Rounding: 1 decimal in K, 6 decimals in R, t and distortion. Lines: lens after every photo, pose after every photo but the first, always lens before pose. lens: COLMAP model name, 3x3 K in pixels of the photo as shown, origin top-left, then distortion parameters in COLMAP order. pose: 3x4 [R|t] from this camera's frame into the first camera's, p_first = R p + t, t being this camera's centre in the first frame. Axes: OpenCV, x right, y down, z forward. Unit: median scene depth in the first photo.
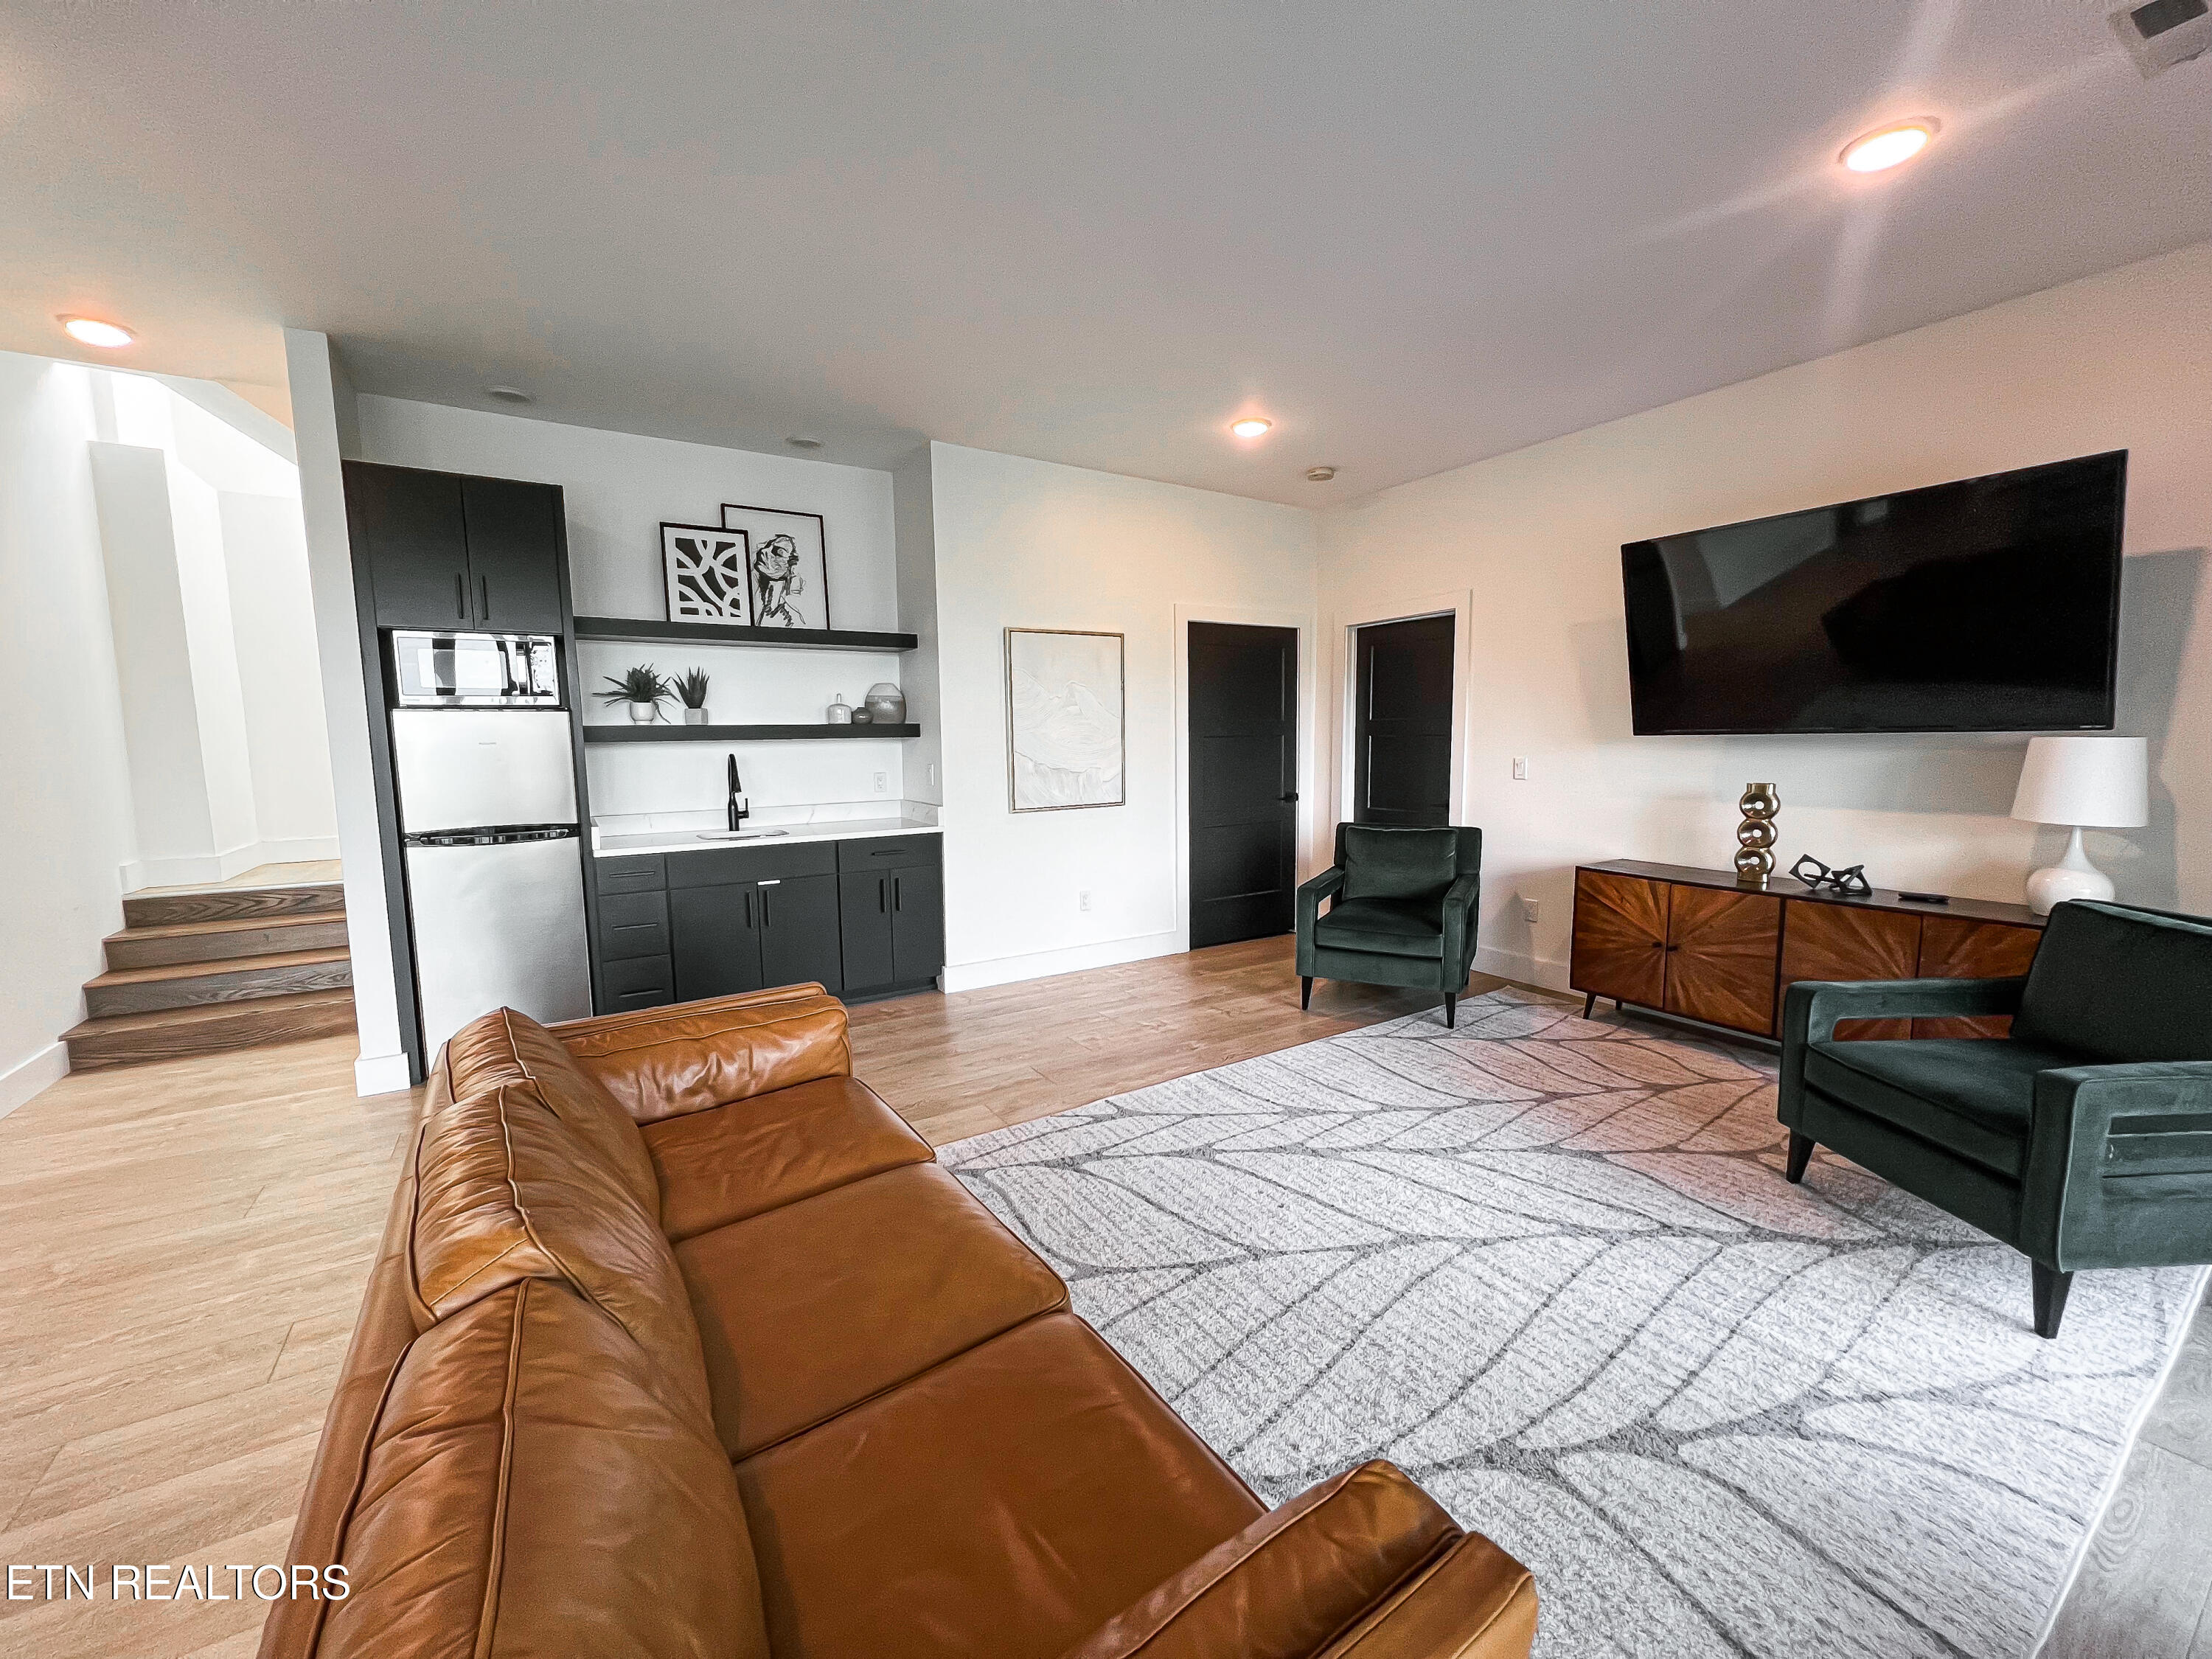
lens RADIAL K [[883.3, 0, 1107.4], [0, 883.3, 833.5], [0, 0, 1]] dist [-0.001561, 0.000355]
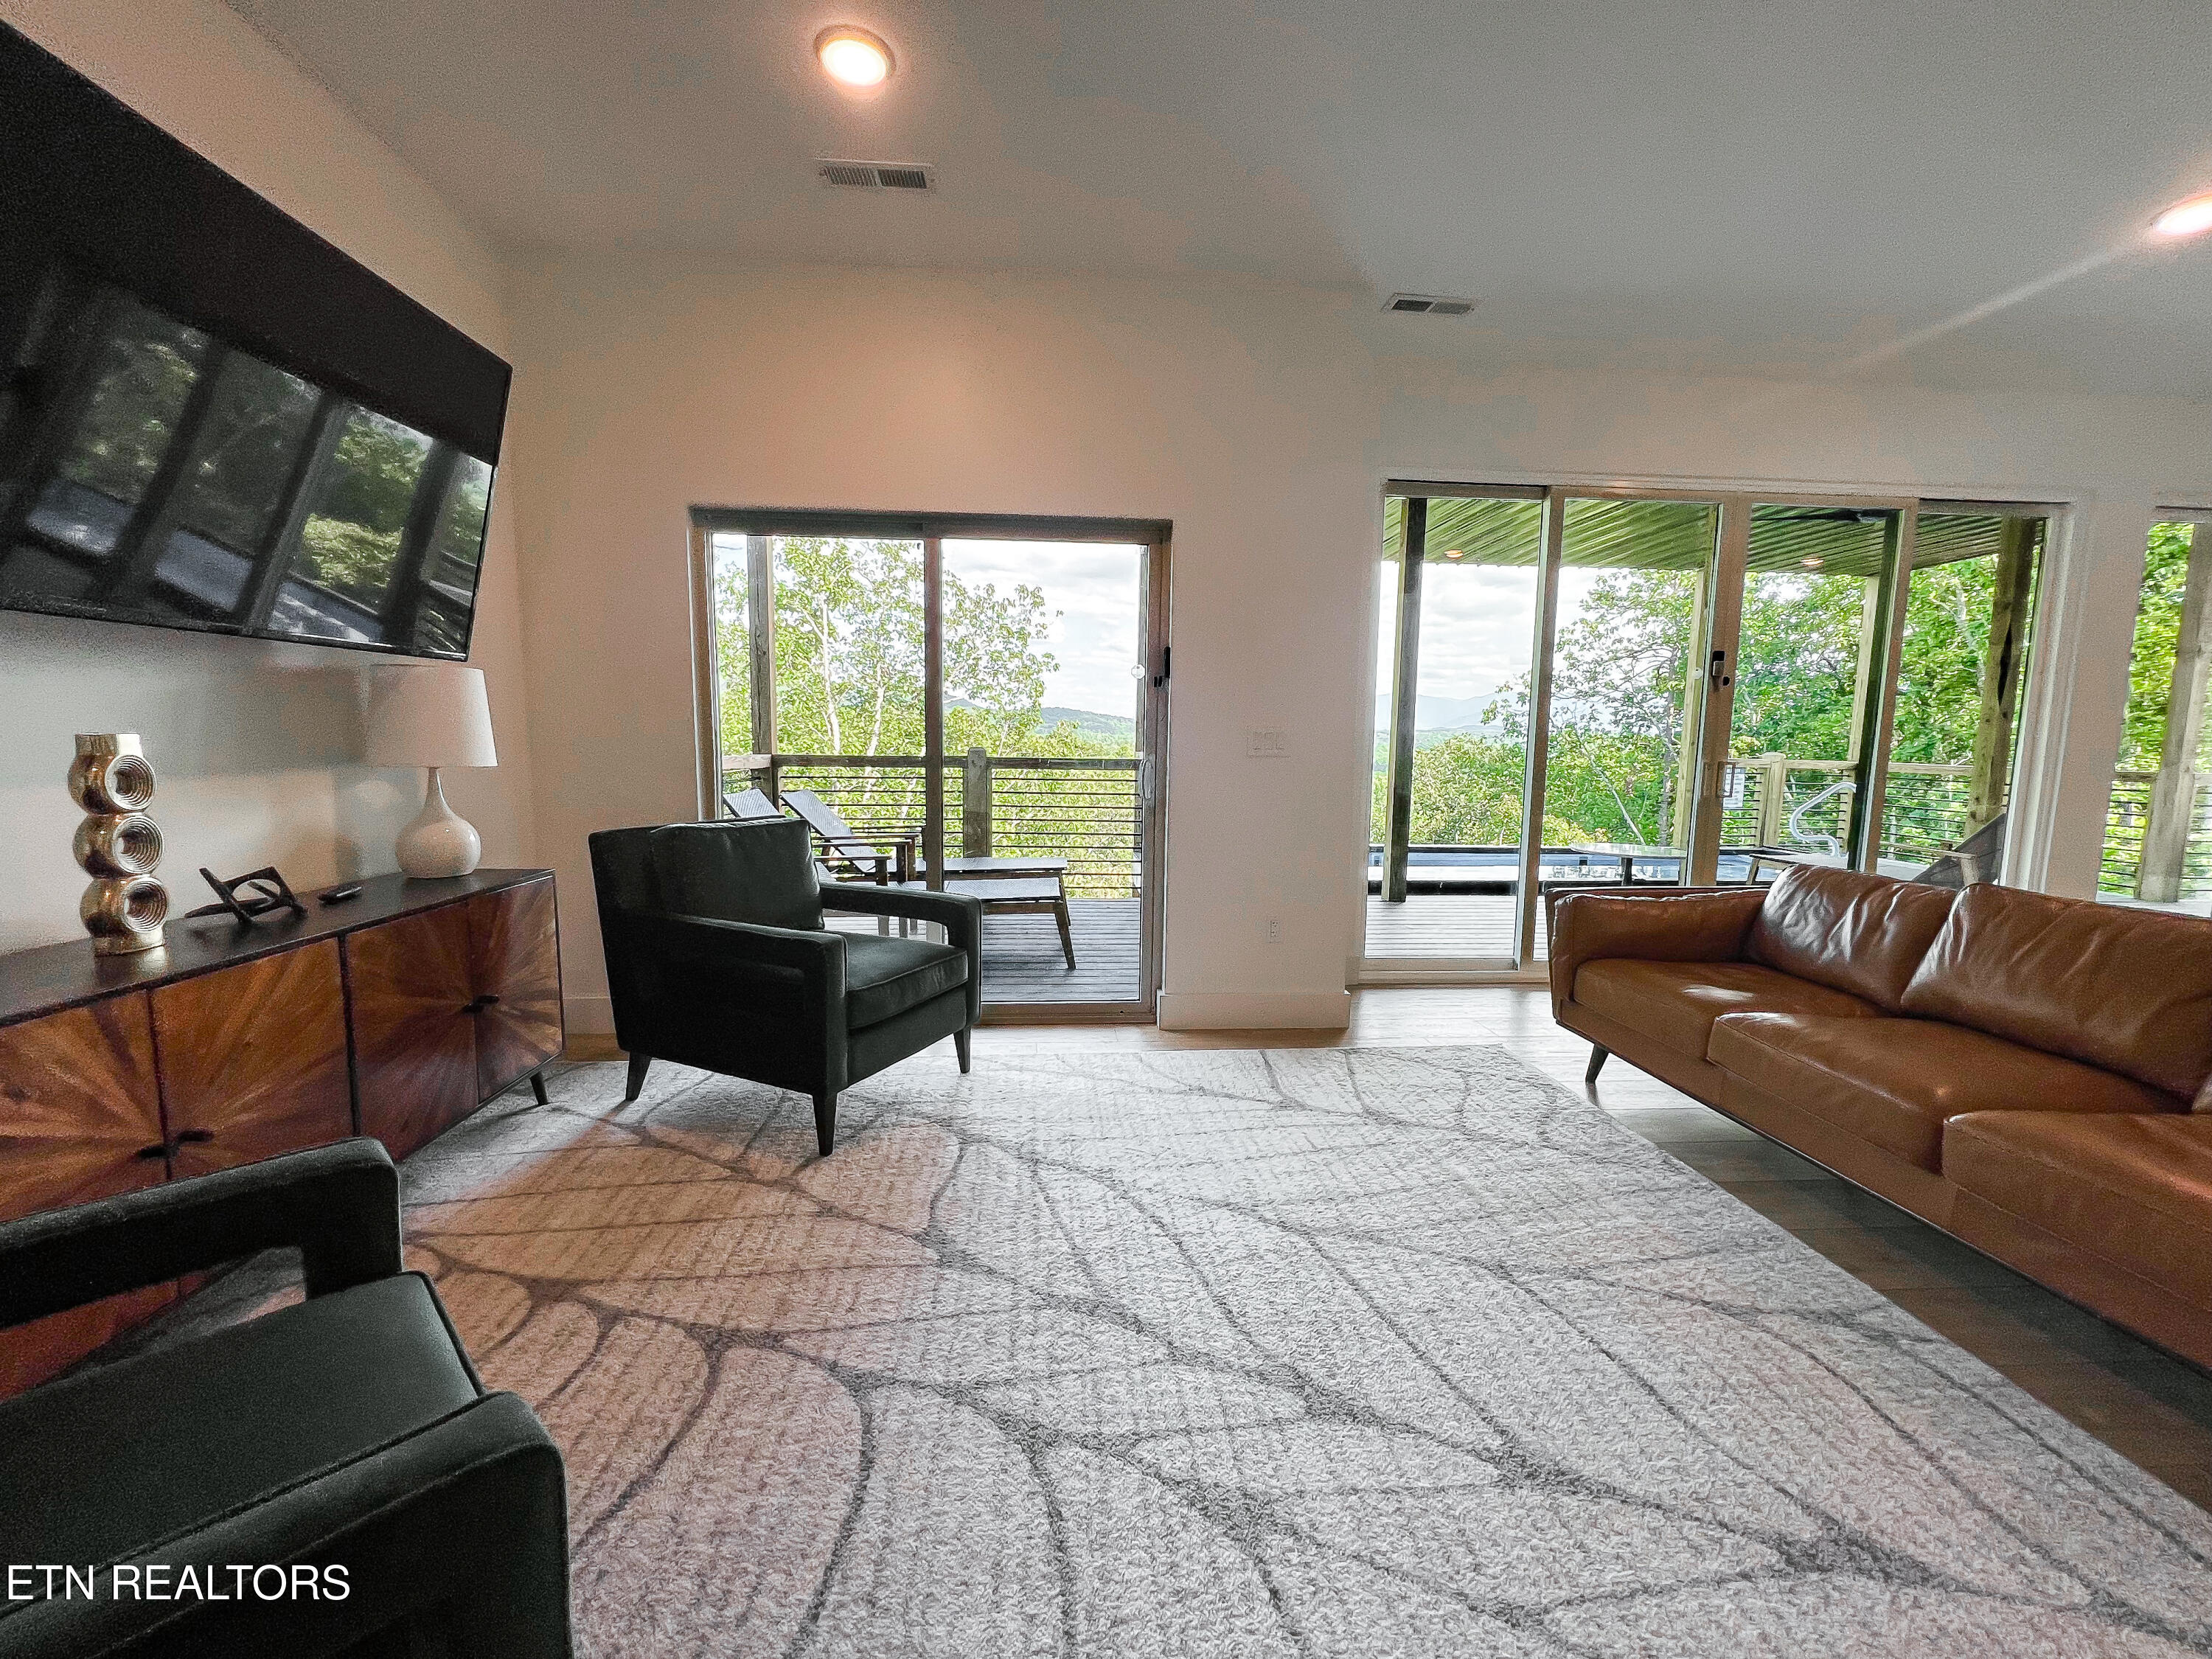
lens RADIAL K [[883.3, 0, 1107.4], [0, 883.3, 833.5], [0, 0, 1]] dist [-0.001561, 0.000355]
pose [[-0.883286, -0.050841, 0.466071, 0.087842], [0.047818, 0.979150, 0.197432, -0.075348], [-0.466390, 0.196675, -0.862438, 1.245795]]
